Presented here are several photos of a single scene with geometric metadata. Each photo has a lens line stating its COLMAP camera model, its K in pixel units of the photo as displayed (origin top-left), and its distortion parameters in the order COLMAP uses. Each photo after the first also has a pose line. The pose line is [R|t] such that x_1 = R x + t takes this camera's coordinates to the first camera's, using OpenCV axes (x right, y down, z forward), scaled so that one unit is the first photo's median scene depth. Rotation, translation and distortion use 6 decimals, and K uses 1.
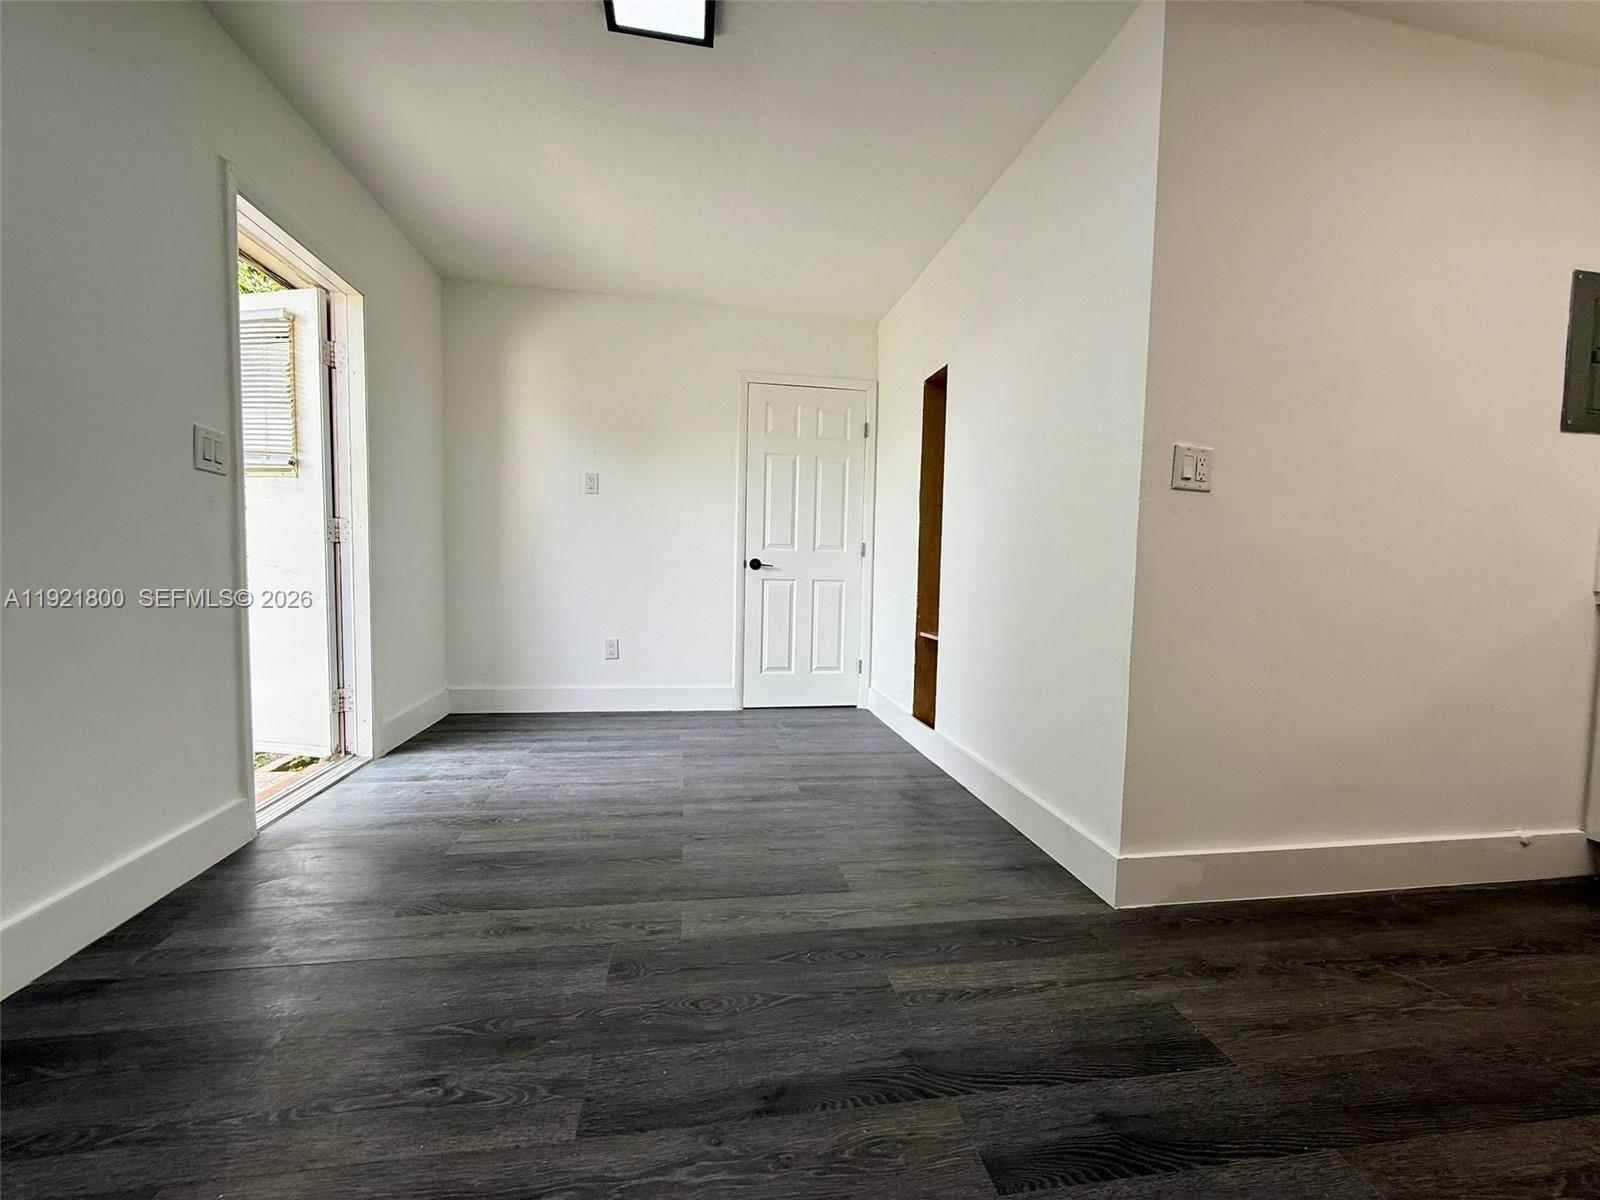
lens RADIAL K [[637.8, 0, 795.3], [0, 637.8, 599.1], [0, 0, 1]] dist [0.000907, -0.000359]
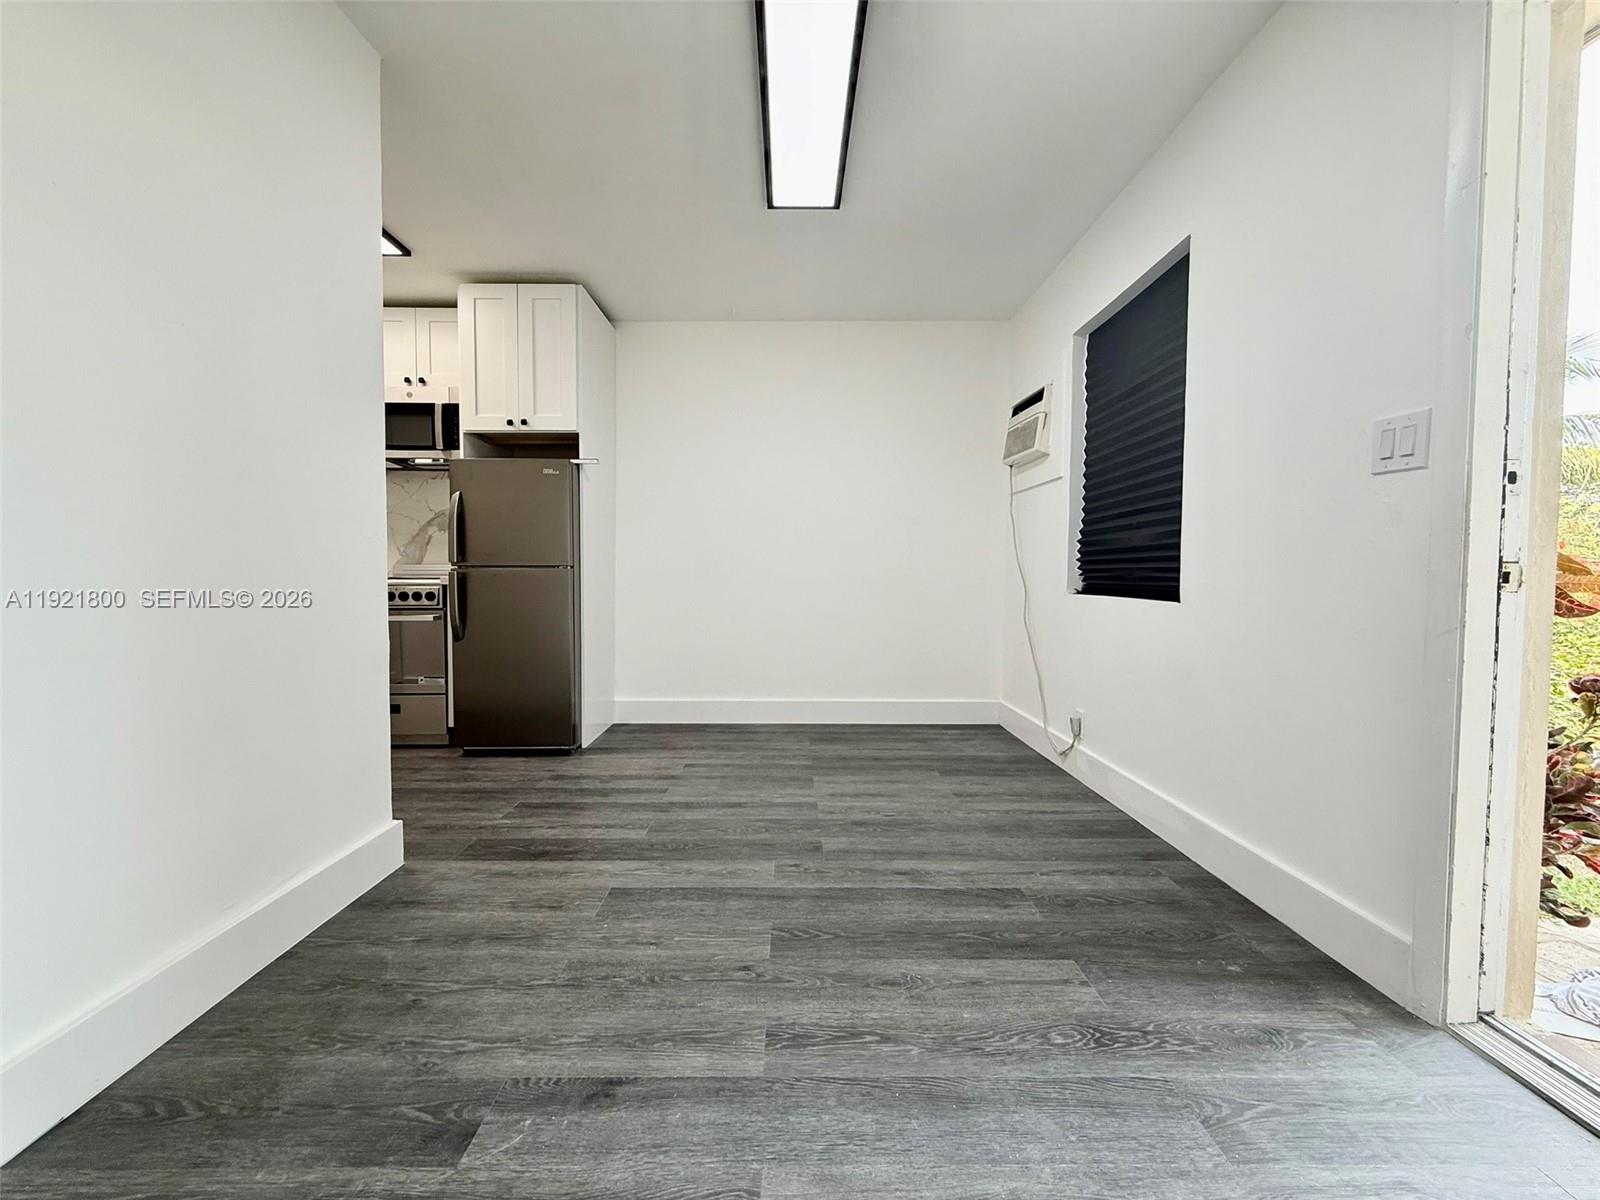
lens RADIAL K [[637.8, 0, 794.6], [0, 637.8, 603.0], [0, 0, 1]] dist [0.000907, -0.000359]
pose [[-0.987236, -0.035034, 0.155362, -0.309228], [-0.019559, 0.994792, 0.100036, -0.096801], [-0.158057, 0.095720, -0.982779, 1.707794]]
